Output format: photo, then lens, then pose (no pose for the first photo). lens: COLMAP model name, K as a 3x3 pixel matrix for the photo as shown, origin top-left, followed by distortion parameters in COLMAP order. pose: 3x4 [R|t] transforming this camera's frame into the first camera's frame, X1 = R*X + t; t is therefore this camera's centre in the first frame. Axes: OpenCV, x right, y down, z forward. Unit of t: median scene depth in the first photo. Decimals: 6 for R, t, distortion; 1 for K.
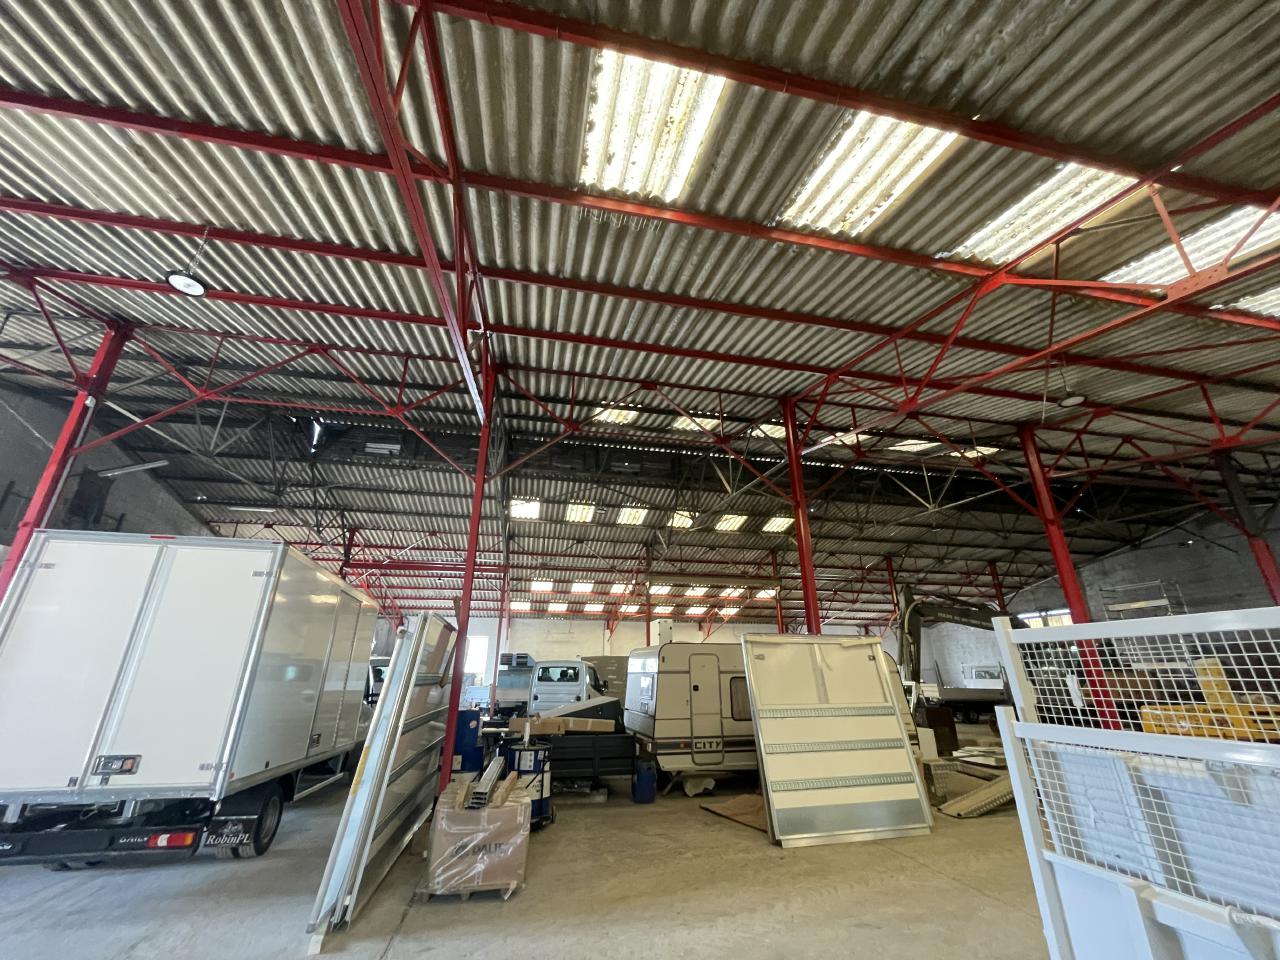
lens RADIAL K [[517.9, 0, 640.0], [0, 517.9, 480.0], [0, 0, 1]] dist [-0.003280, 0.000496]
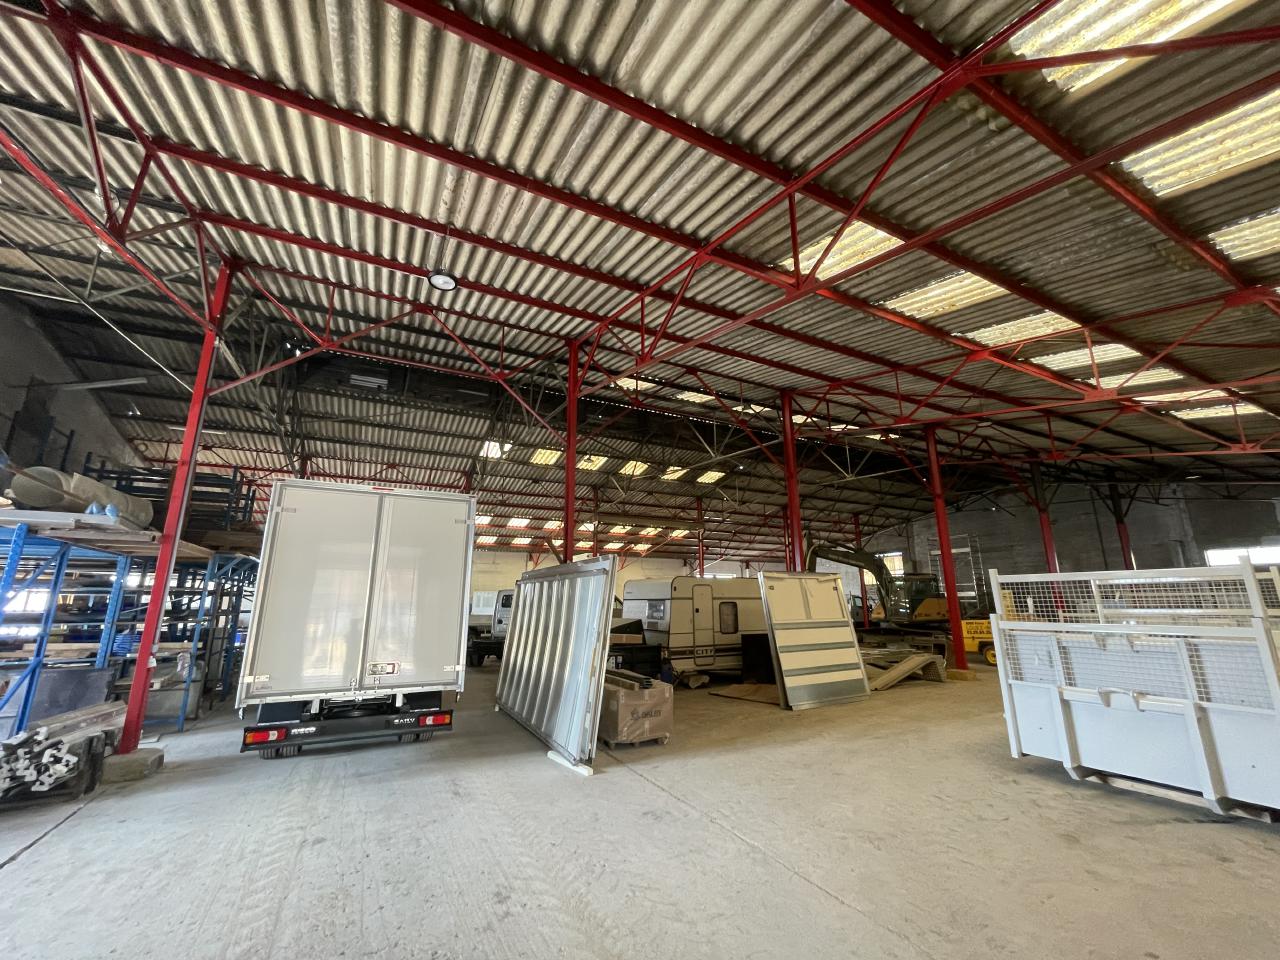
lens RADIAL K [[517.9, 0, 640.0], [0, 517.9, 480.0], [0, 0, 1]] dist [-0.003280, 0.000496]
pose [[0.964692, 0.056920, 0.257158, -0.340121], [-0.089253, 0.989248, 0.115855, -0.050933], [-0.247799, -0.134716, 0.959400, -0.143418]]
